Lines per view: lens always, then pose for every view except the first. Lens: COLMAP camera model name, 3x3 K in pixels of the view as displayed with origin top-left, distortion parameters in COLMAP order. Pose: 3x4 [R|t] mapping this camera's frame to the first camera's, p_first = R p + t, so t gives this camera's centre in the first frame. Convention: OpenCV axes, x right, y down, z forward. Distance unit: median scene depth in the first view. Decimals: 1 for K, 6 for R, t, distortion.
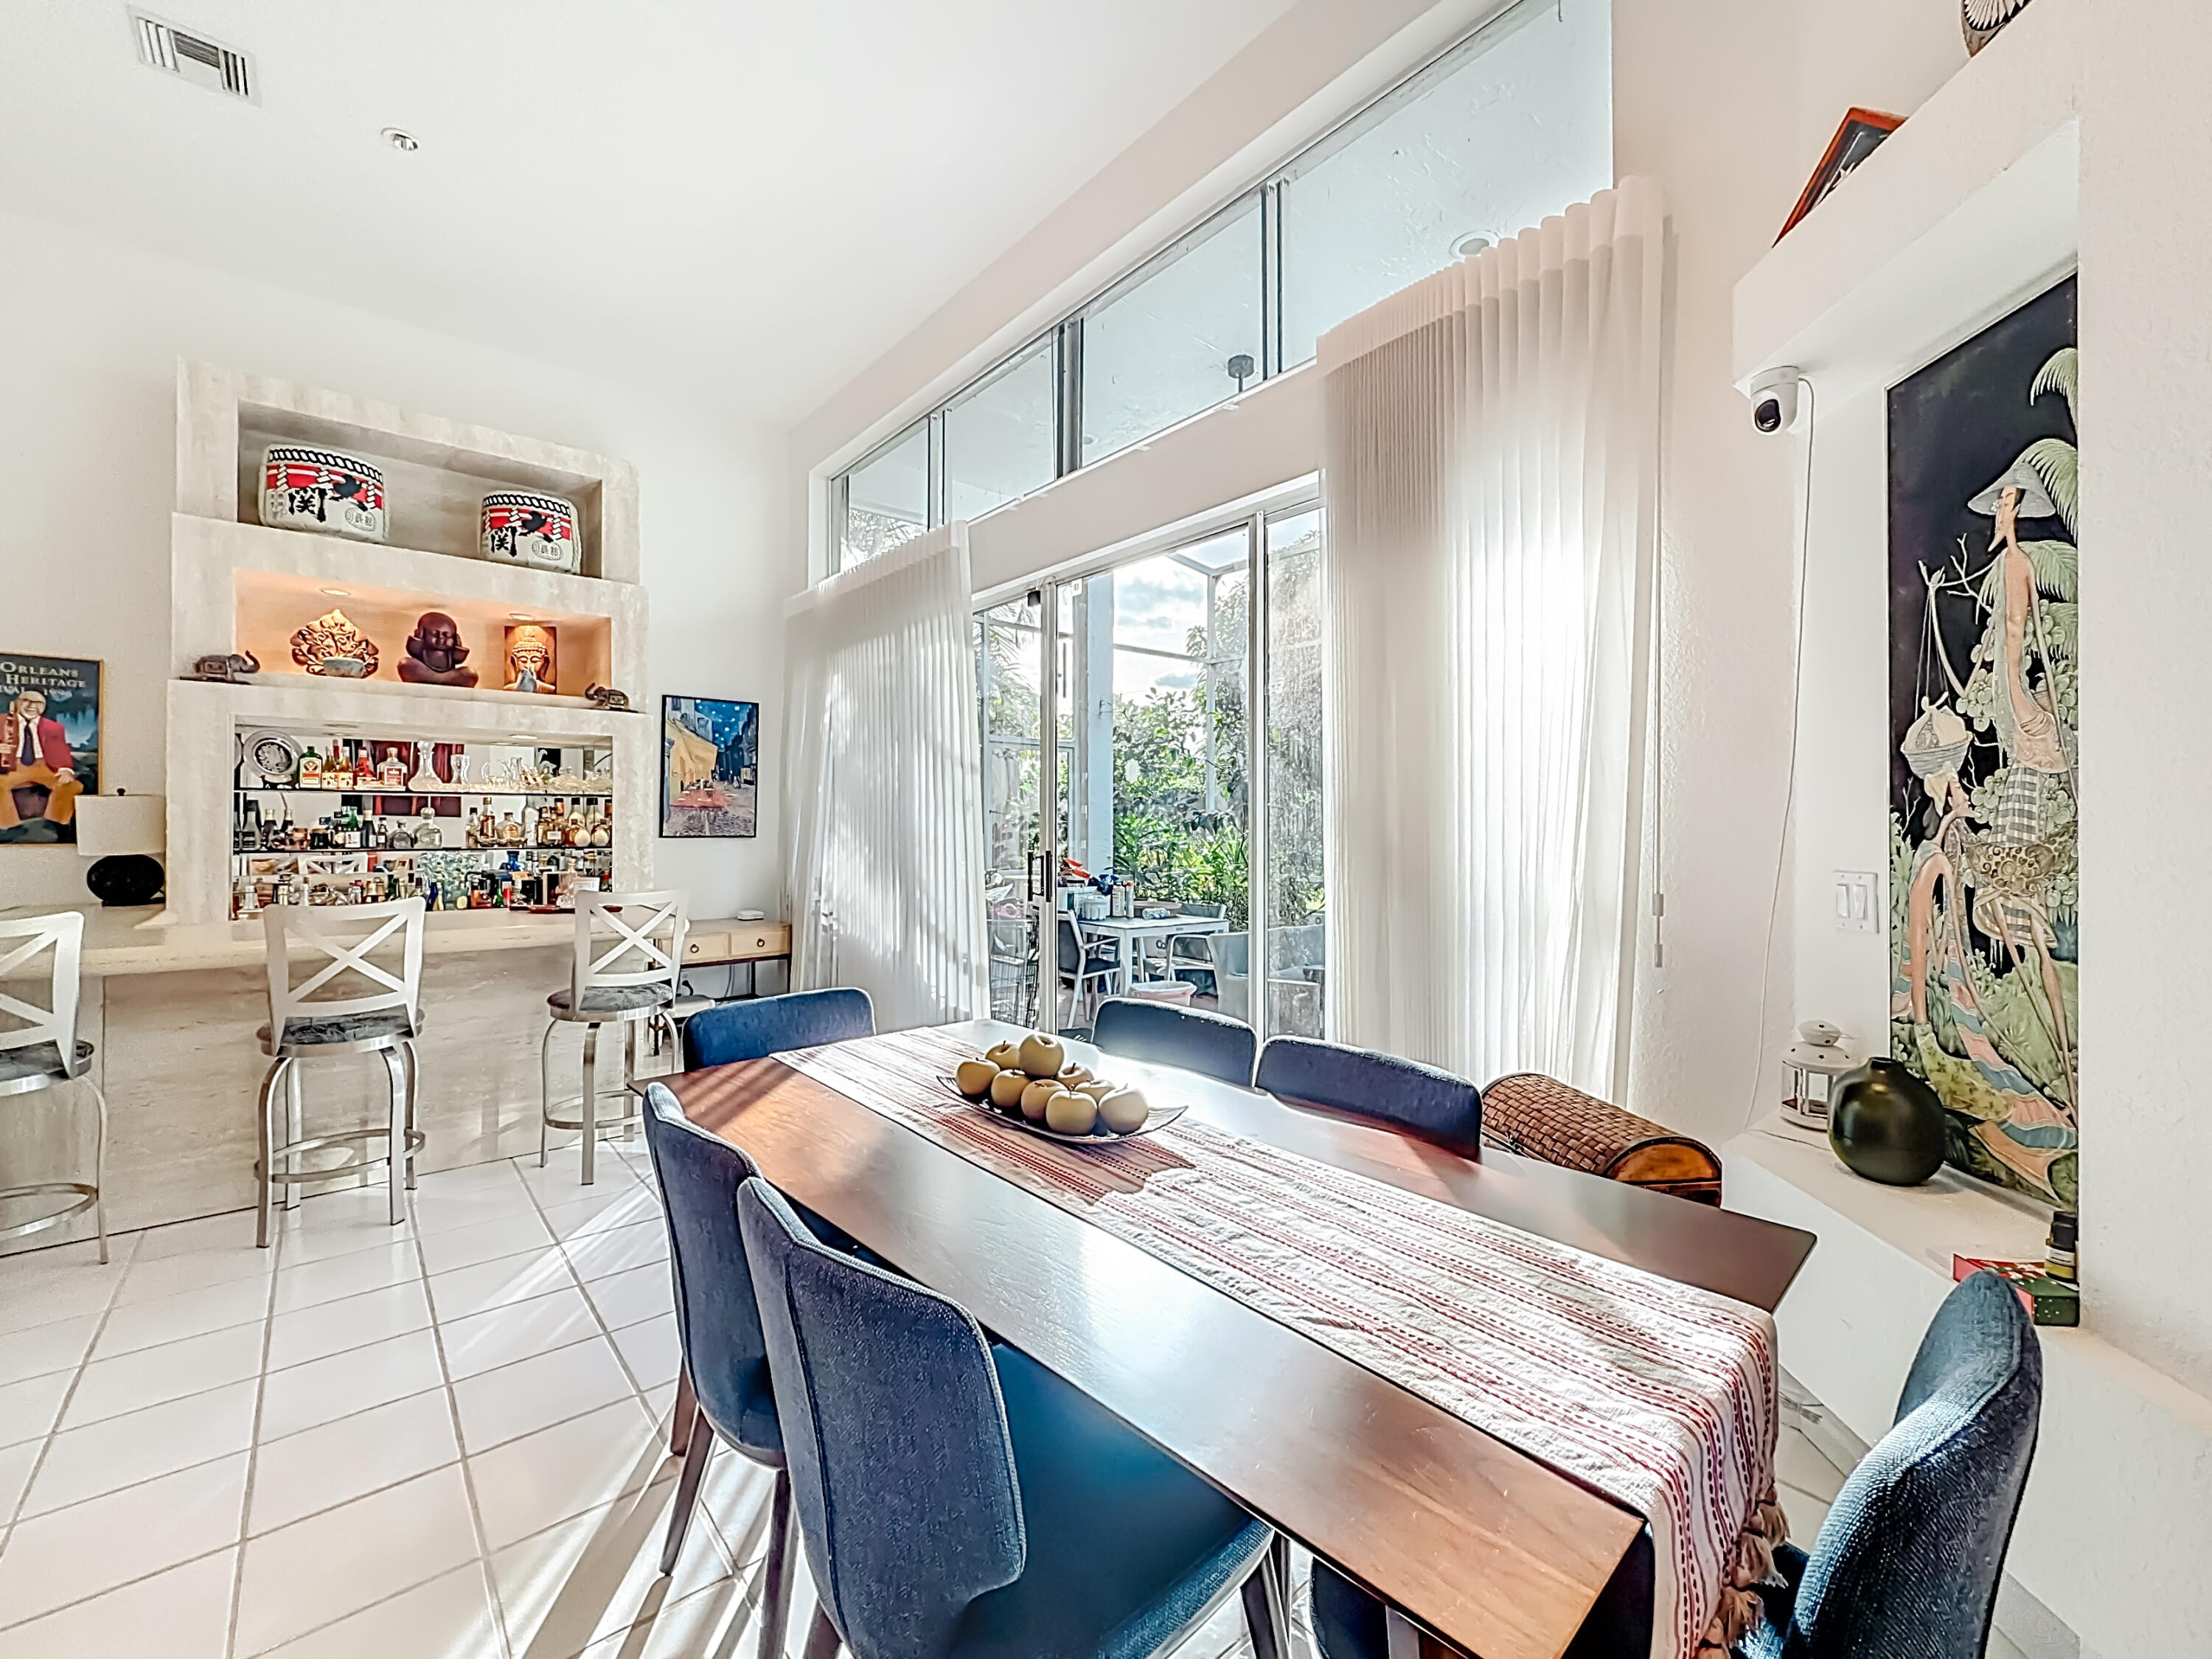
lens RADIAL K [[908.3, 0, 1125.5], [0, 908.3, 818.8], [0, 0, 1]] dist [-0.004442, 0.000538]
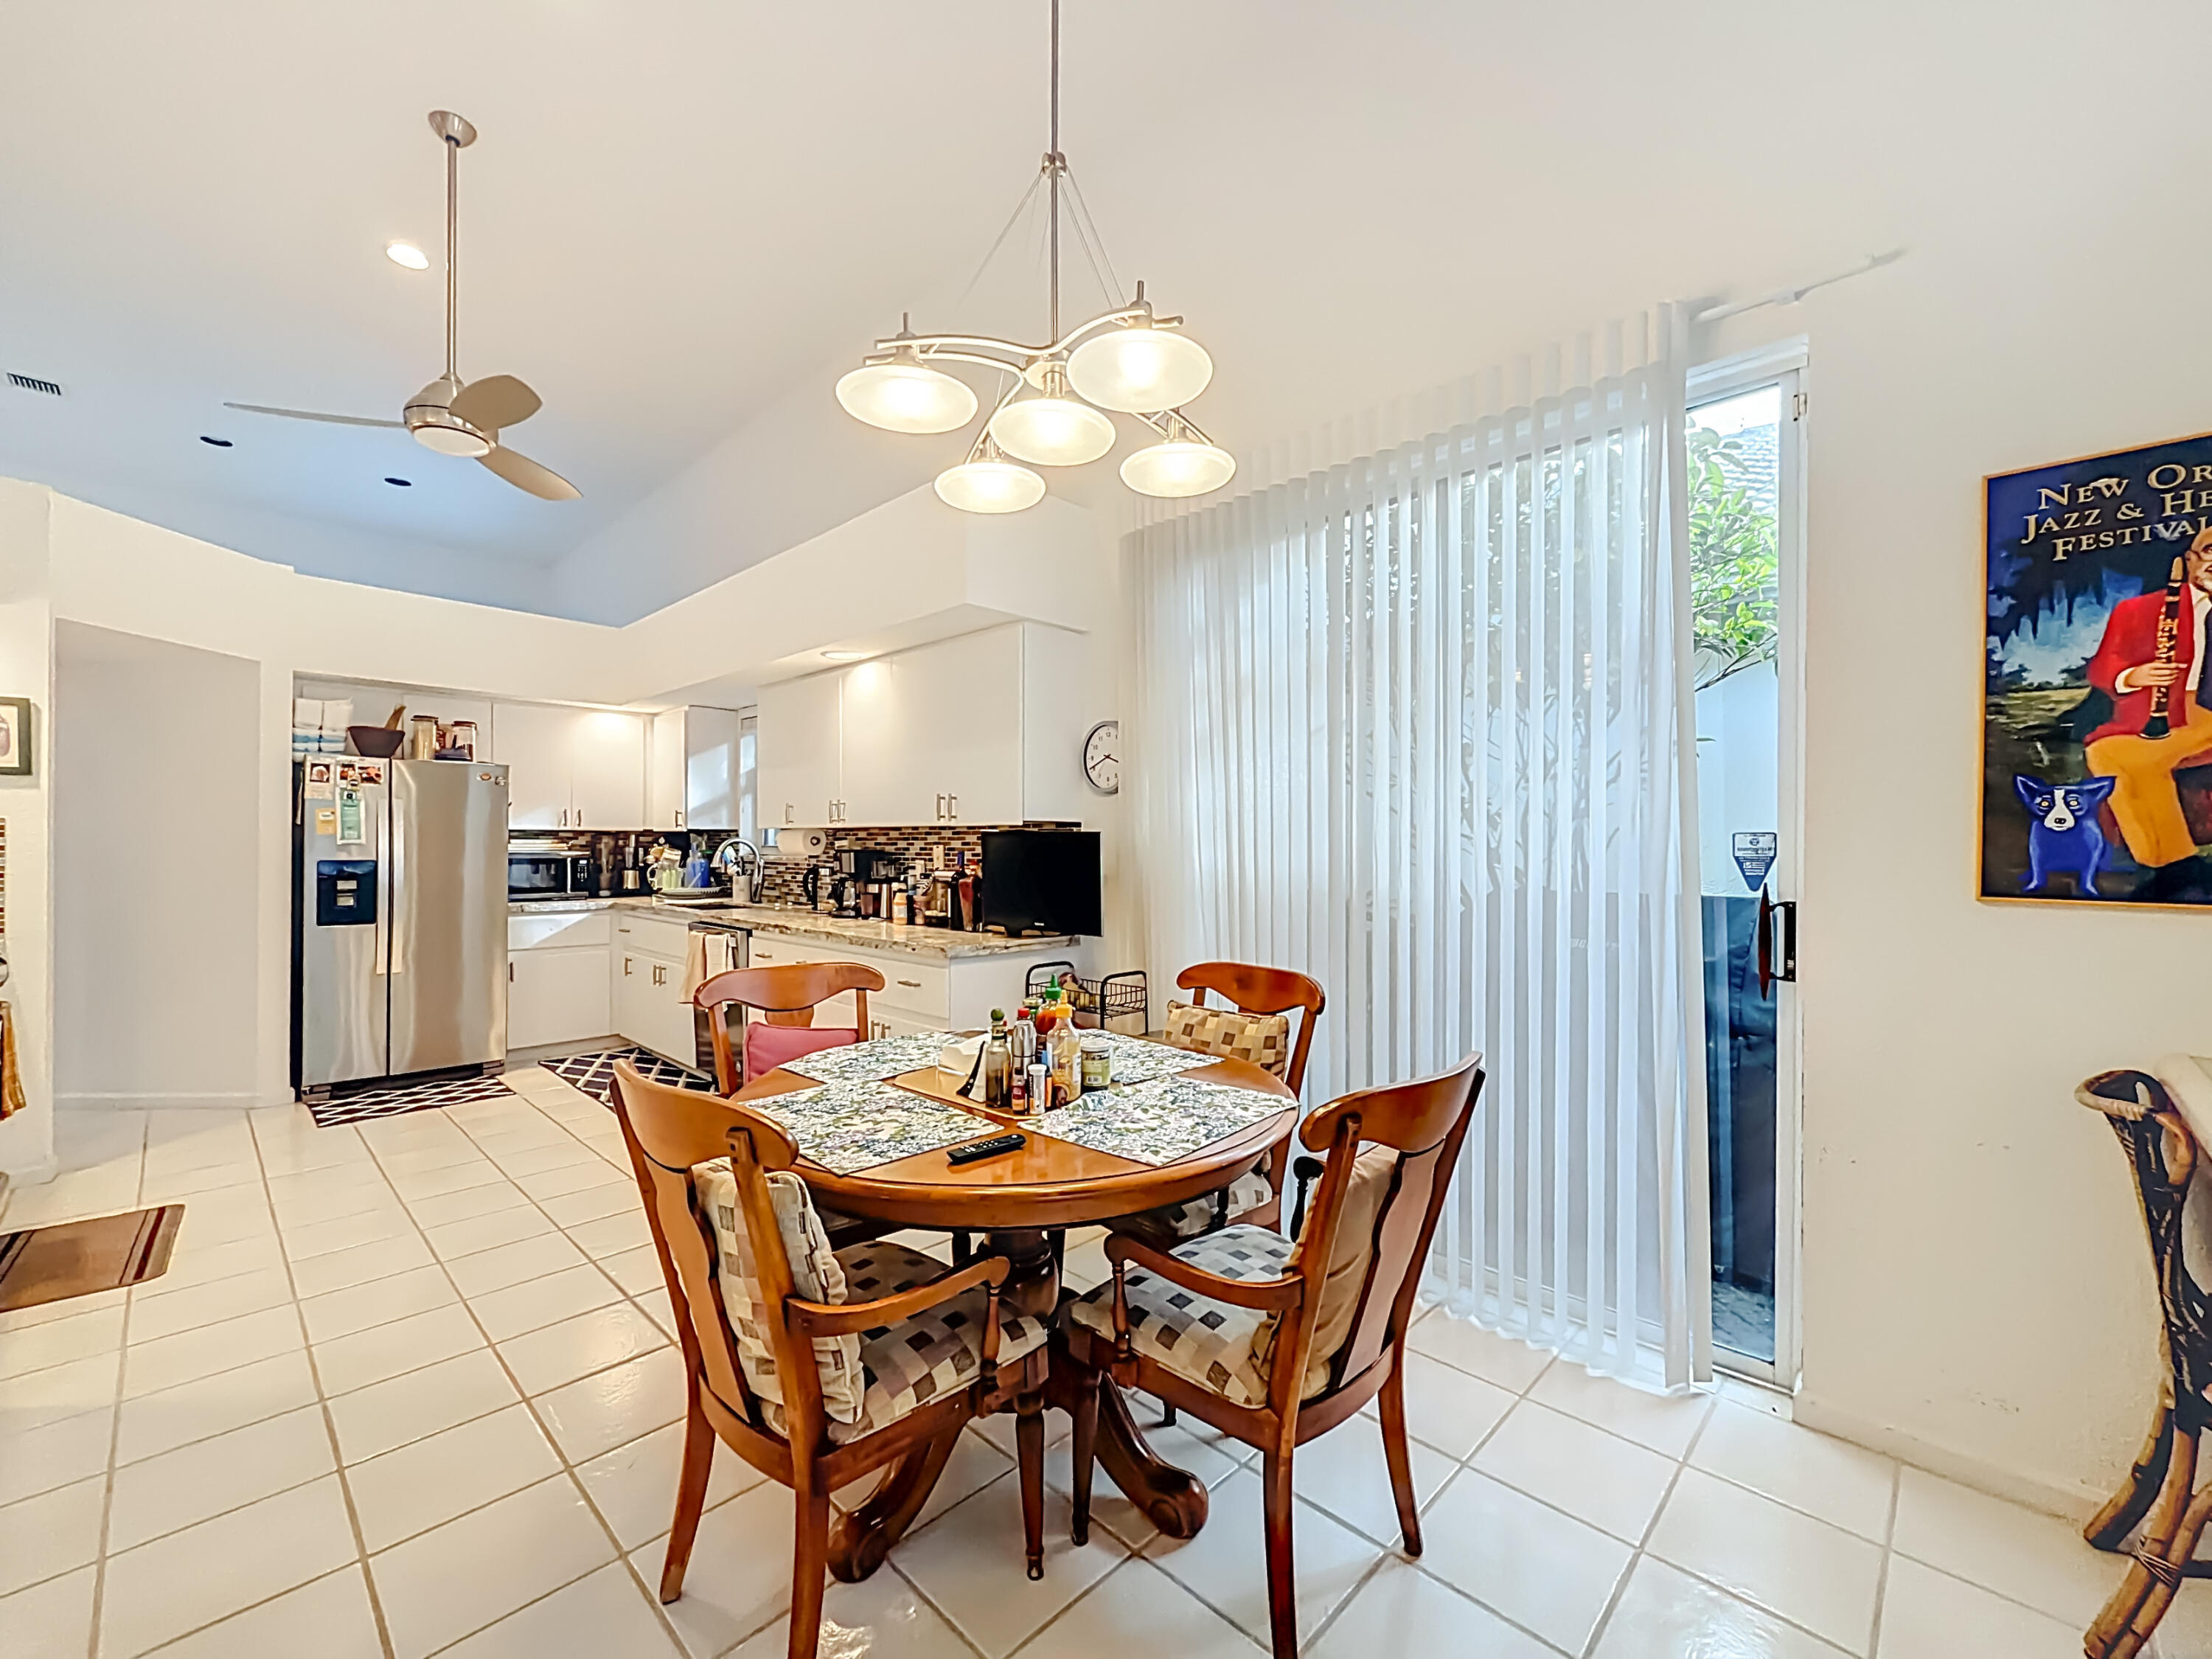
lens RADIAL K [[908.3, 0, 1088.9], [0, 908.3, 842.6], [0, 0, 1]] dist [-0.004442, 0.000538]
pose [[0.067855, -0.003271, -0.997690, -0.848521], [0.005002, 0.999983, -0.002938, -0.000780], [0.997683, -0.004791, 0.067871, 0.471575]]
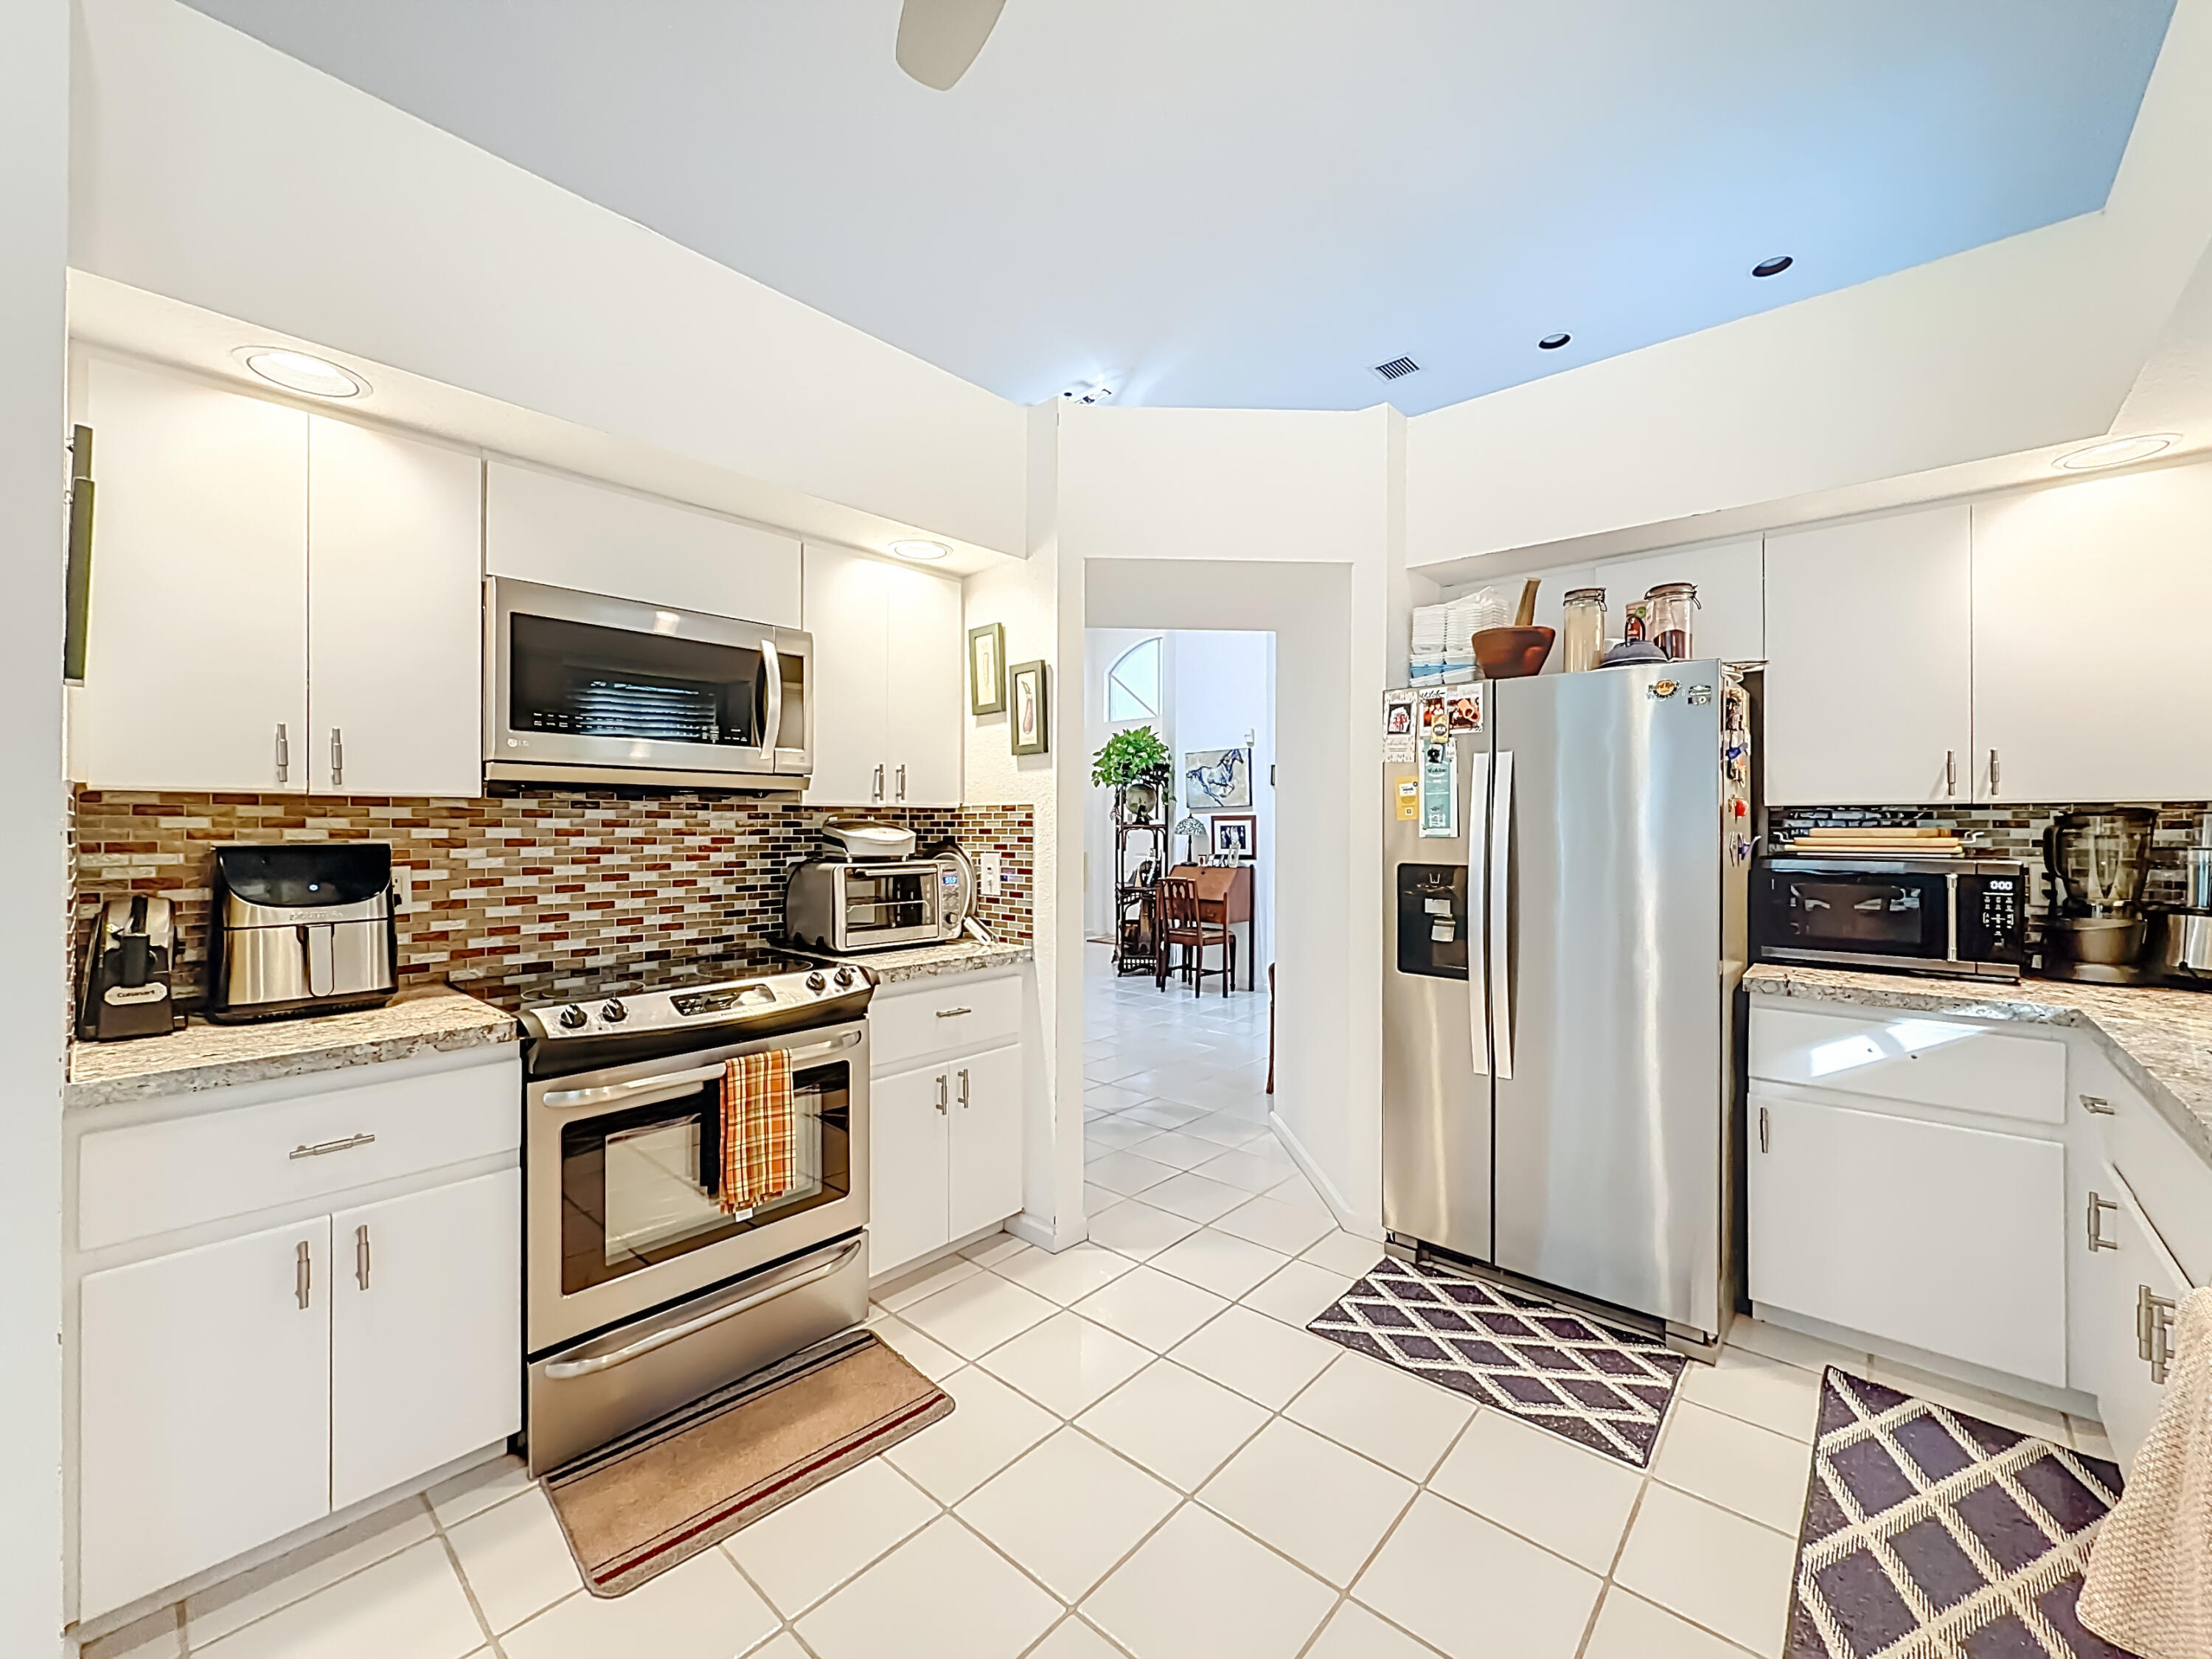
lens RADIAL K [[908.3, 0, 1102.8], [0, 908.3, 824.0], [0, 0, 1]] dist [-0.004442, 0.000538]
pose [[-0.990429, -0.005370, -0.137919, -1.757591], [-0.003671, 0.999914, -0.012576, -0.007262], [0.137974, -0.011950, -0.990364, 0.229489]]
